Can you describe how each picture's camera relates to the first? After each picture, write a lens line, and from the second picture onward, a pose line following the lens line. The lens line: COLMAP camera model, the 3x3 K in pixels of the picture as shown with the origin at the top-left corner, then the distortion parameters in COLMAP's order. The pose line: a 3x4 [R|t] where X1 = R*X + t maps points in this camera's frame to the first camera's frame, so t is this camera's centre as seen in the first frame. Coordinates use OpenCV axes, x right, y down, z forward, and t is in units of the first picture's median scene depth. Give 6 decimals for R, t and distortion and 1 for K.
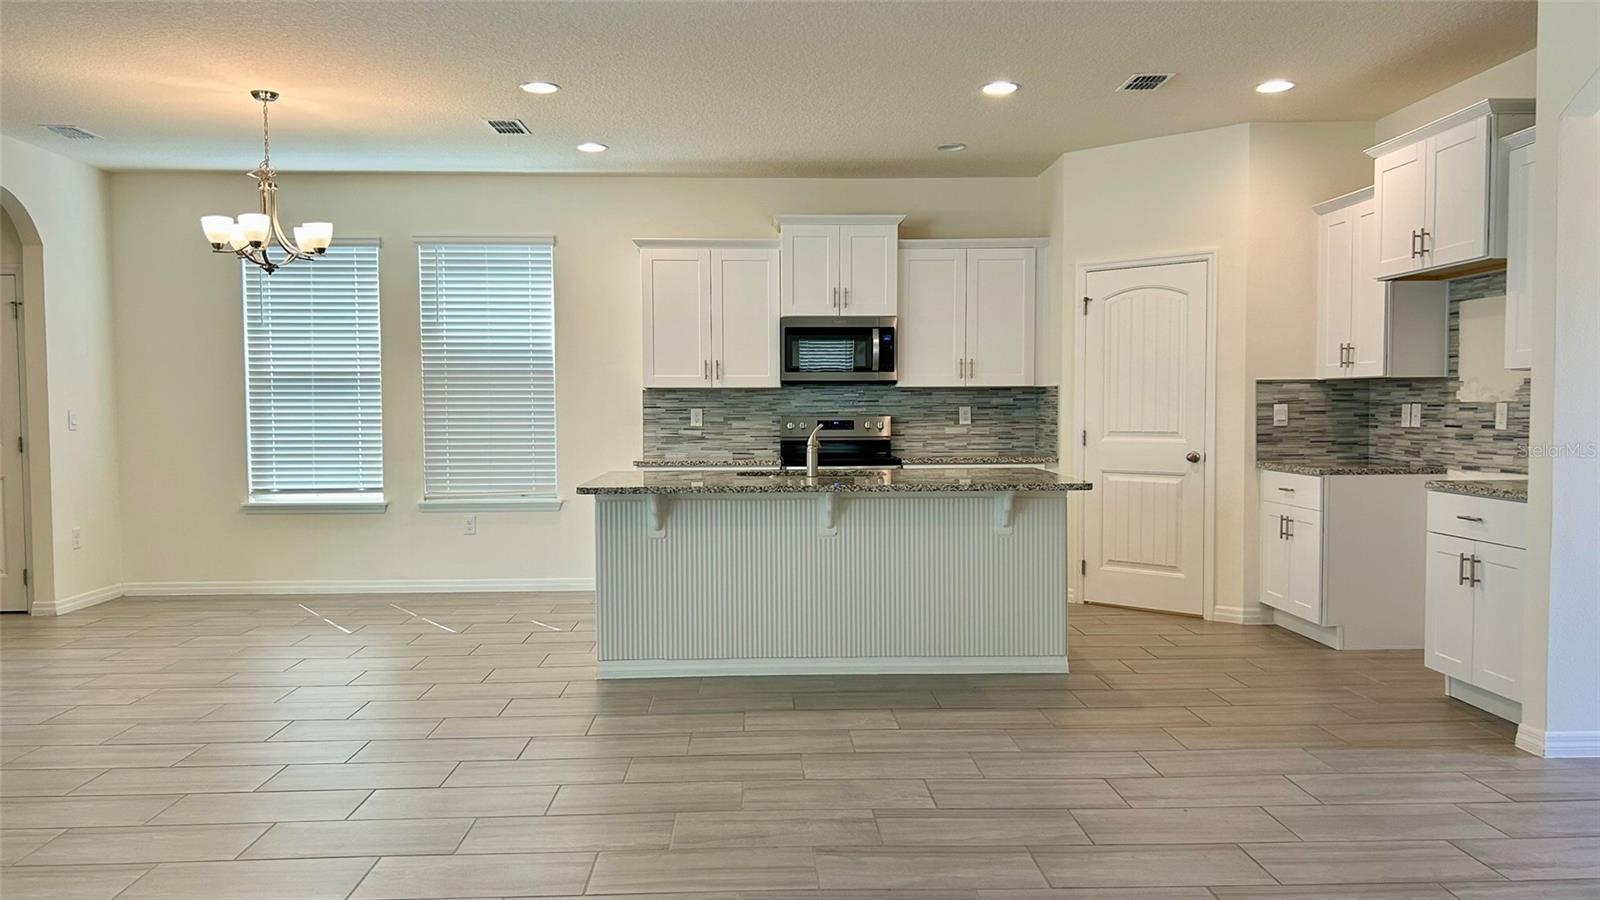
lens RADIAL K [[1210.2, 0, 790.1], [0, 1210.2, 459.6], [0, 0, 1]] dist [0.044873, -0.047566]
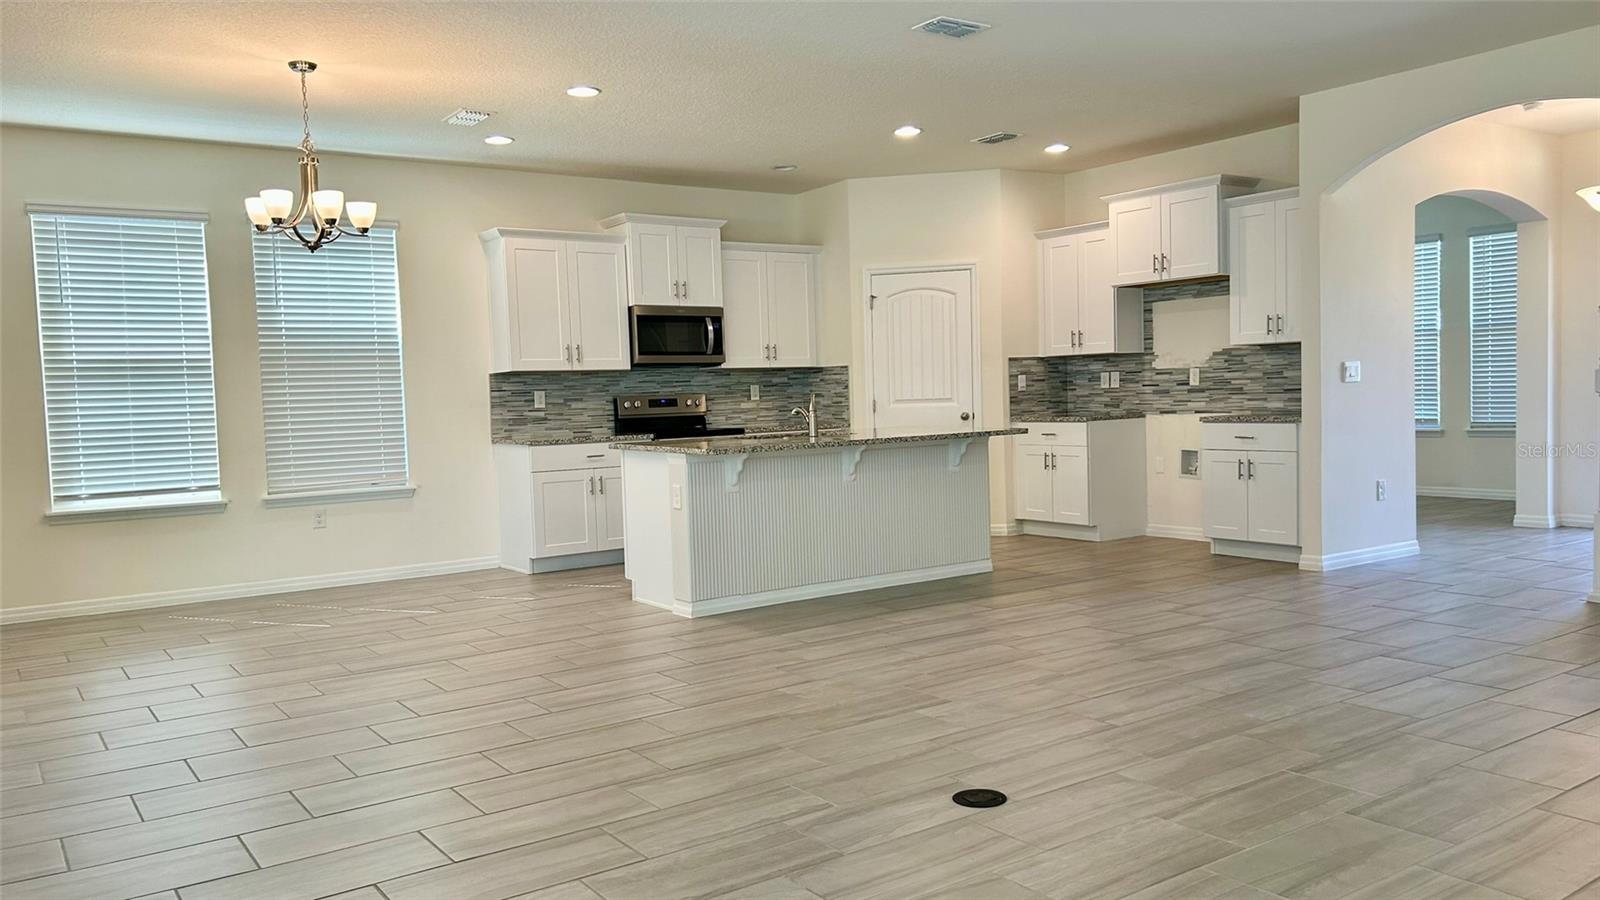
lens RADIAL K [[1210.2, 0, 799.0], [0, 1210.2, 455.4], [0, 0, 1]] dist [0.044873, -0.047566]
pose [[0.836346, -0.051597, 0.545768, -0.564814], [0.052548, 0.998522, 0.013875, 0.013328], [-0.545677, 0.017075, 0.837822, -0.014094]]
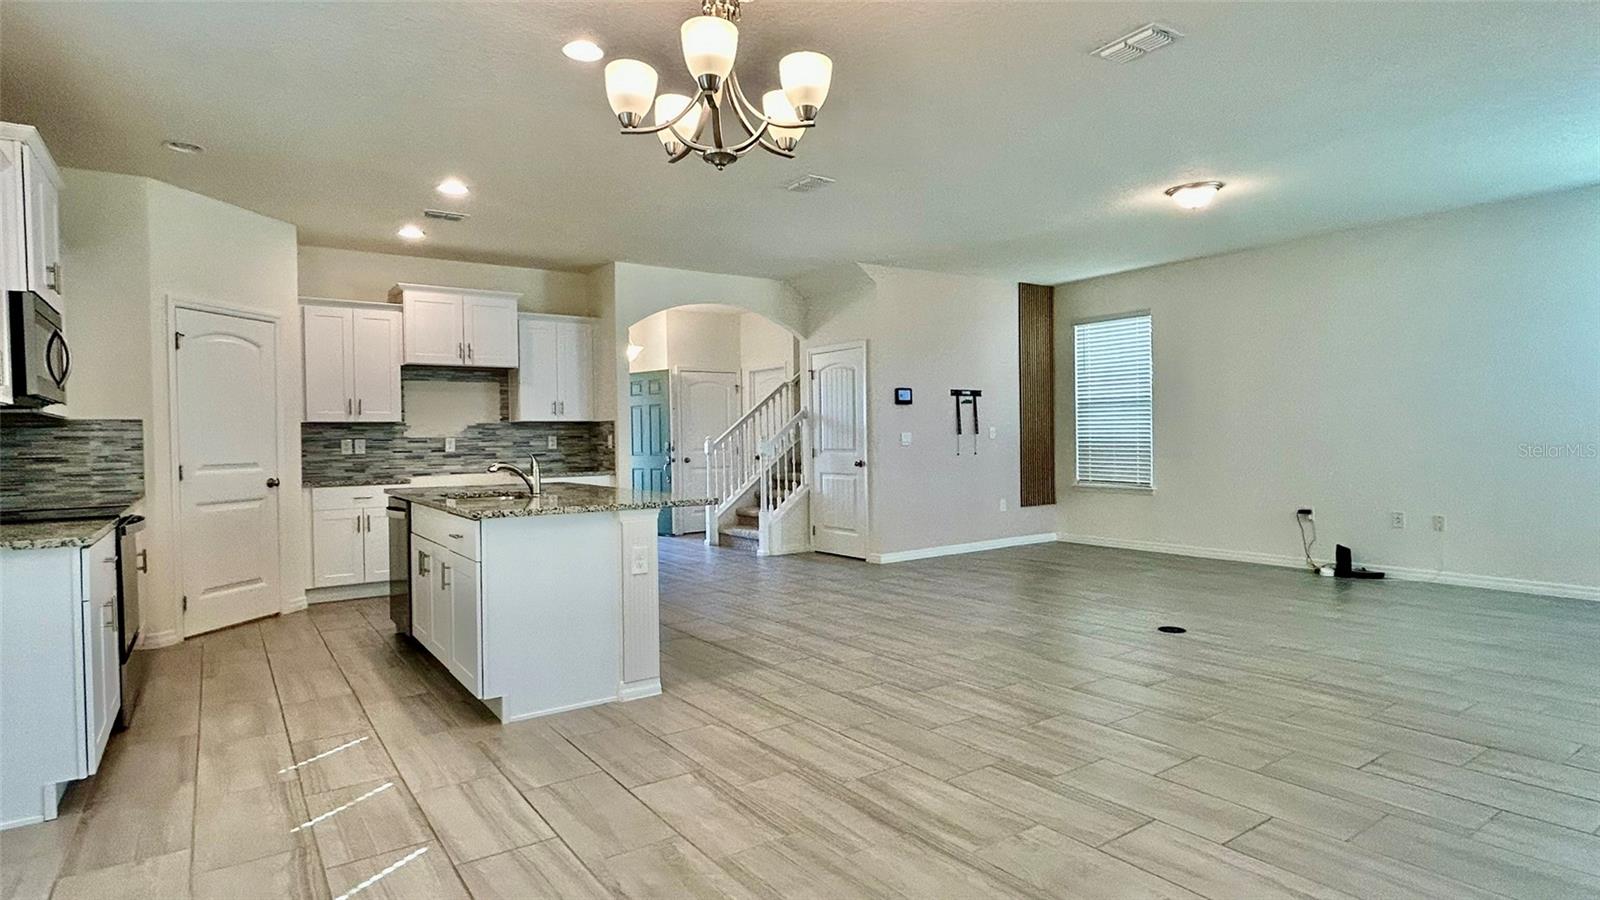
lens RADIAL K [[854.6, 0, 788.0], [0, 854.6, 450.6], [0, 0, 1]] dist [-0.004064, -0.000728]
pose [[-0.546899, 0.000471, 0.837199, -0.677207], [0.054729, 0.997881, 0.035191, -0.036756], [-0.835408, 0.065065, -0.545766, 1.061575]]
